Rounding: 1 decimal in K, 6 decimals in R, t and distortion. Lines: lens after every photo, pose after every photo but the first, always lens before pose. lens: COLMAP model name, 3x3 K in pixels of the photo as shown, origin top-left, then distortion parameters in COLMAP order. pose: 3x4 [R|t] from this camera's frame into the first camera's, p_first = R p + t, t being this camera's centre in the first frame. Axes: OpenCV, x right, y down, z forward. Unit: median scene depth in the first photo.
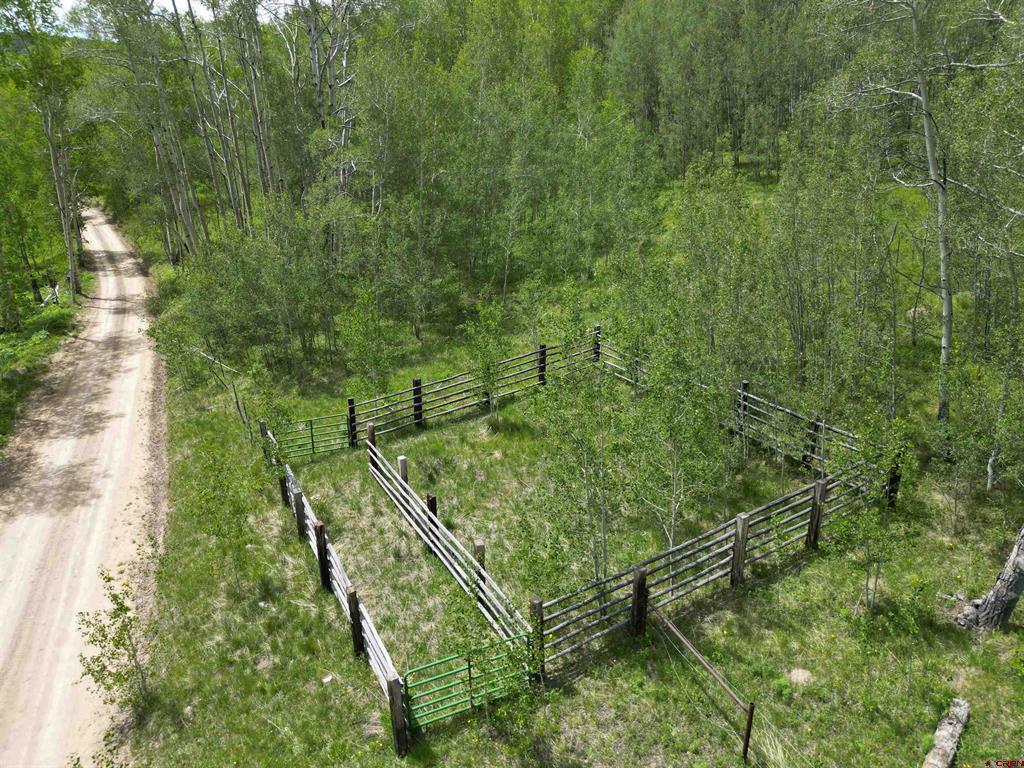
lens RADIAL K [[716.5, 0, 512.0], [0, 716.5, 384.0], [0, 0, 1]] dist [0.070329, -0.059835]
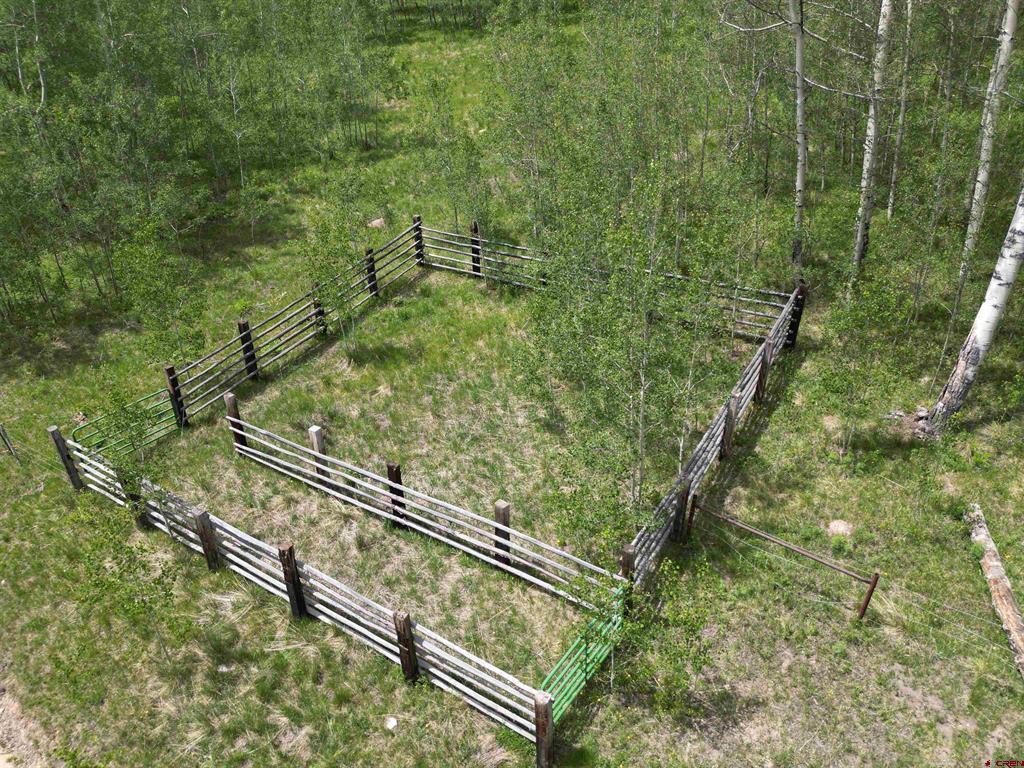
lens RADIAL K [[716.5, 0, 512.0], [0, 716.5, 384.0], [0, 0, 1]] dist [0.070329, -0.059835]
pose [[0.873511, -0.253724, 0.415455, -0.298987], [0.175464, 0.960167, 0.217466, -0.084630], [-0.454082, -0.117061, 0.883236, 0.216116]]
